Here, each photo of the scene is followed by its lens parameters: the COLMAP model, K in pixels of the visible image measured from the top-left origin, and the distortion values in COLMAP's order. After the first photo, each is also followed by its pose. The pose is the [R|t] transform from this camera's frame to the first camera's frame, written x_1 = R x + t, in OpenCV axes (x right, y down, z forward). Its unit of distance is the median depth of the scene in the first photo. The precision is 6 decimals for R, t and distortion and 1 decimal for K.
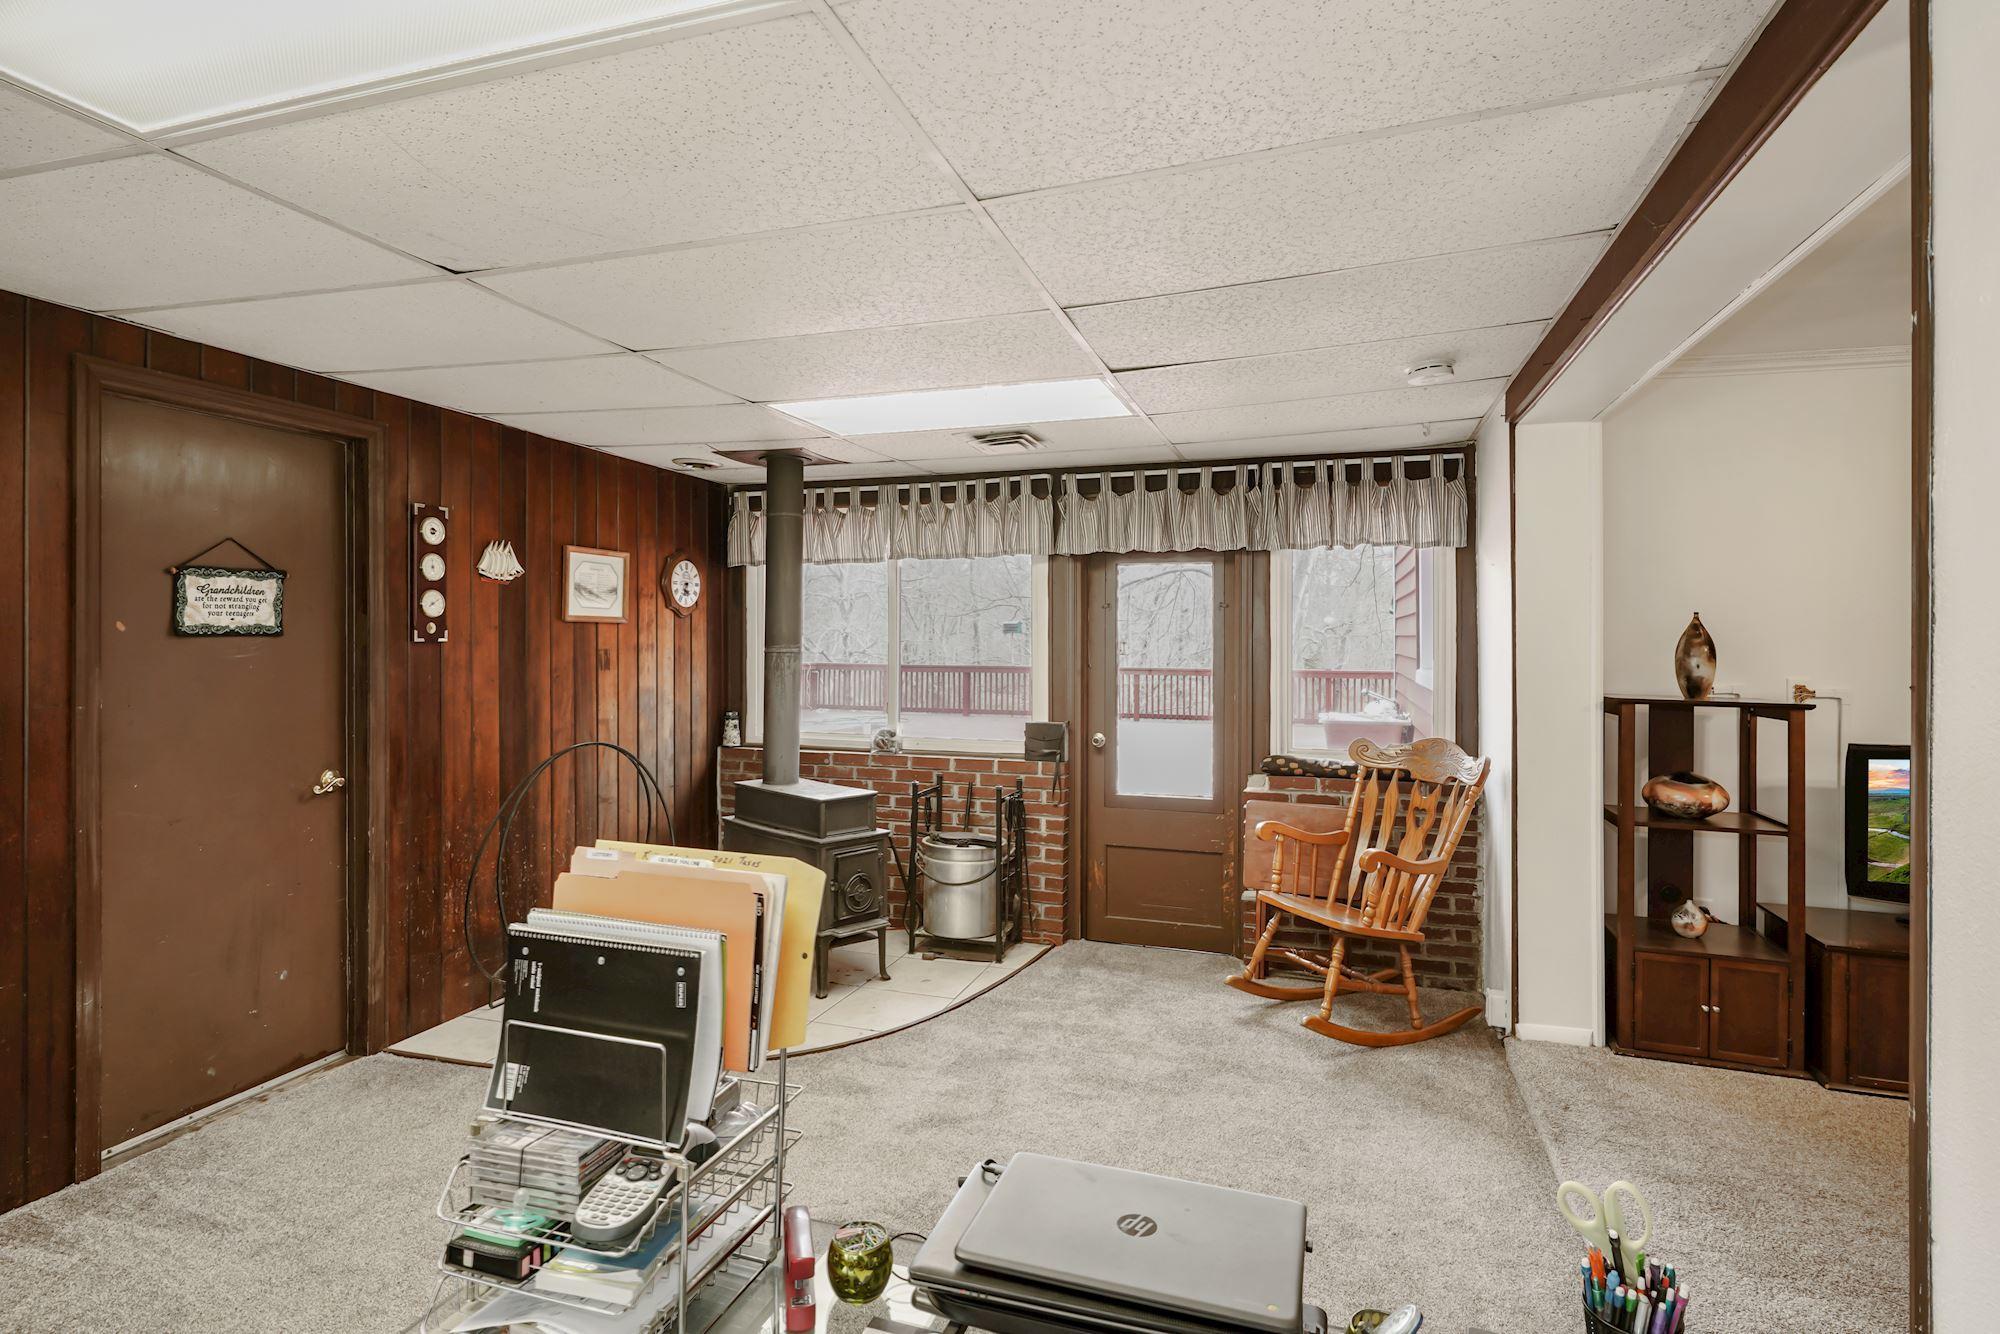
lens RADIAL K [[1003.6, 0, 1002.8], [0, 1003.6, 640.0], [0, 0, 1]] dist [0.002685, 0.000188]
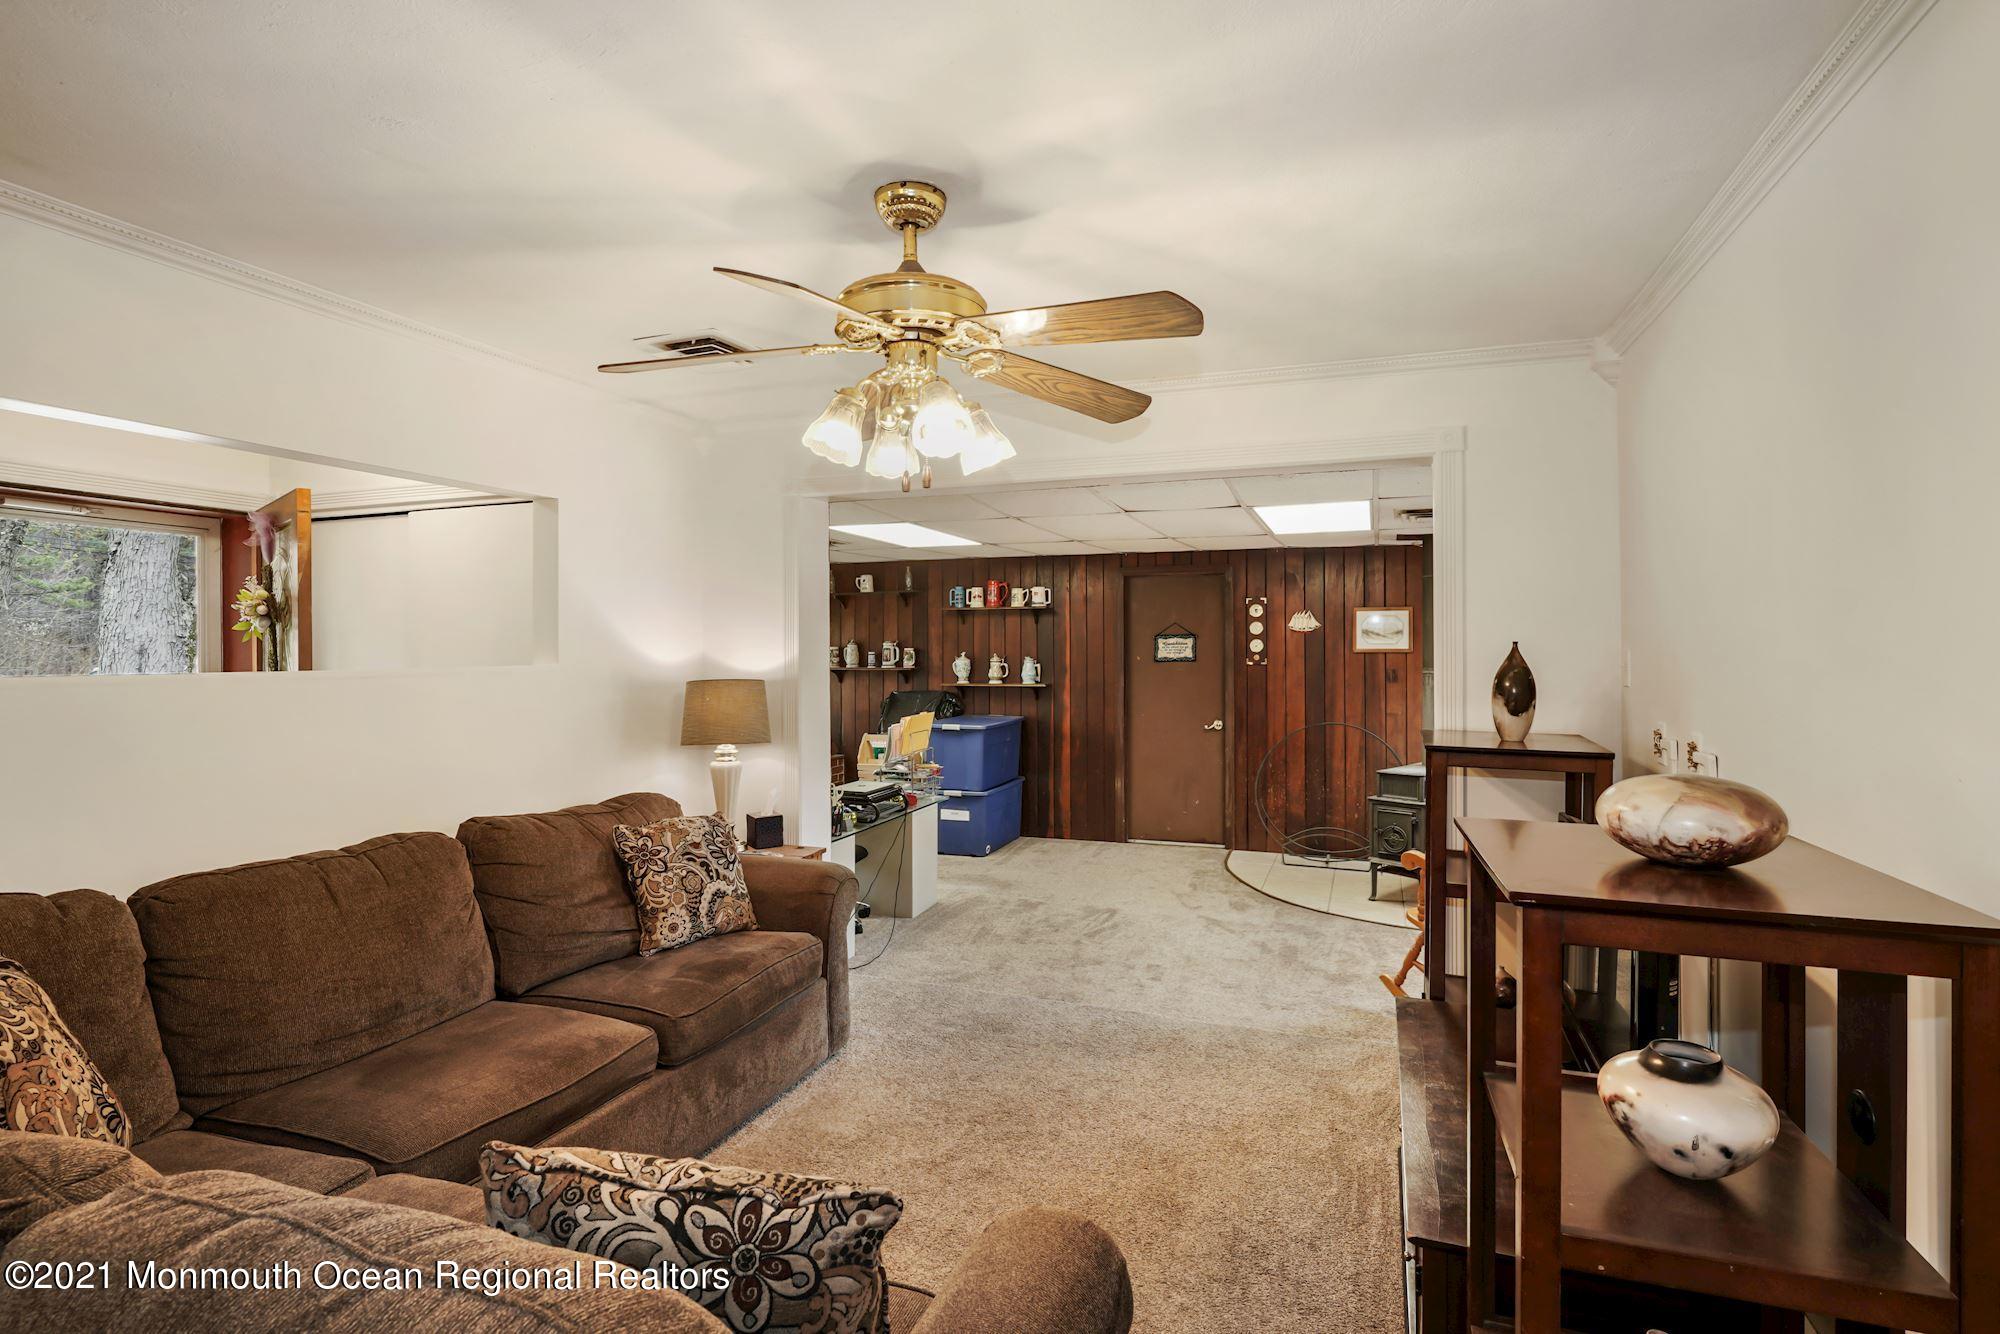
lens RADIAL K [[1003.6, 0, 1002.8], [0, 1003.6, 640.0], [0, 0, 1]] dist [0.002685, 0.000188]
pose [[-0.044241, -0.016878, -0.998878, 1.245105], [-0.001283, 0.999857, -0.016838, -0.010337], [0.999020, 0.000537, -0.044257, 0.467862]]
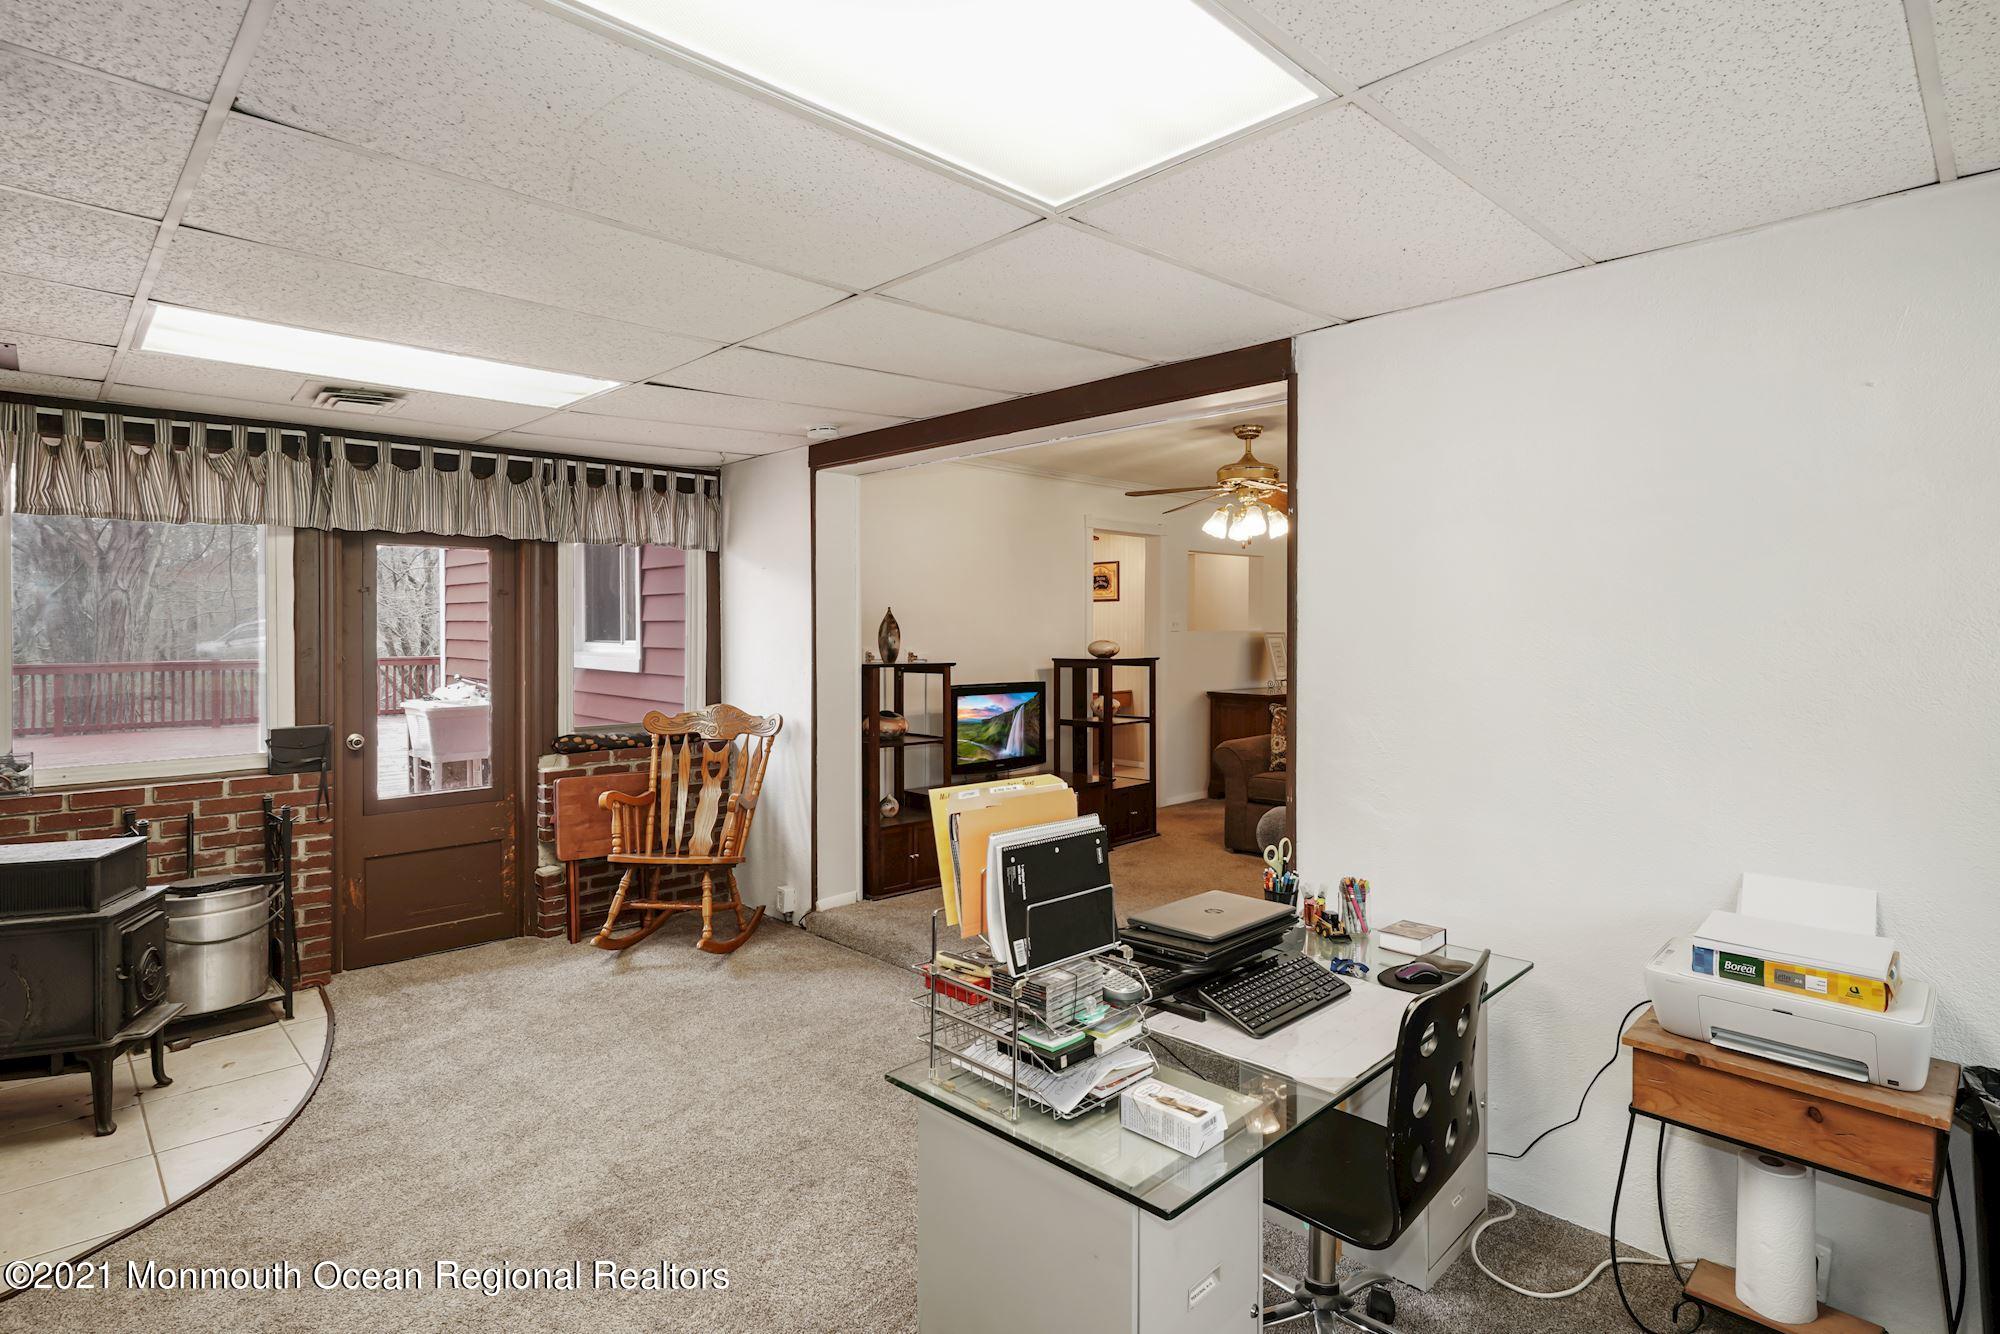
lens RADIAL K [[1002.2, 0, 978.7], [0, 1002.2, 634.3], [0, 0, 1]] dist [0.002725, 0.000392]
pose [[0.480249, -0.013241, 0.877032, -0.465340], [0.004449, 0.999910, 0.012660, -0.003662], [-0.877121, -0.002178, 0.480265, 0.107433]]
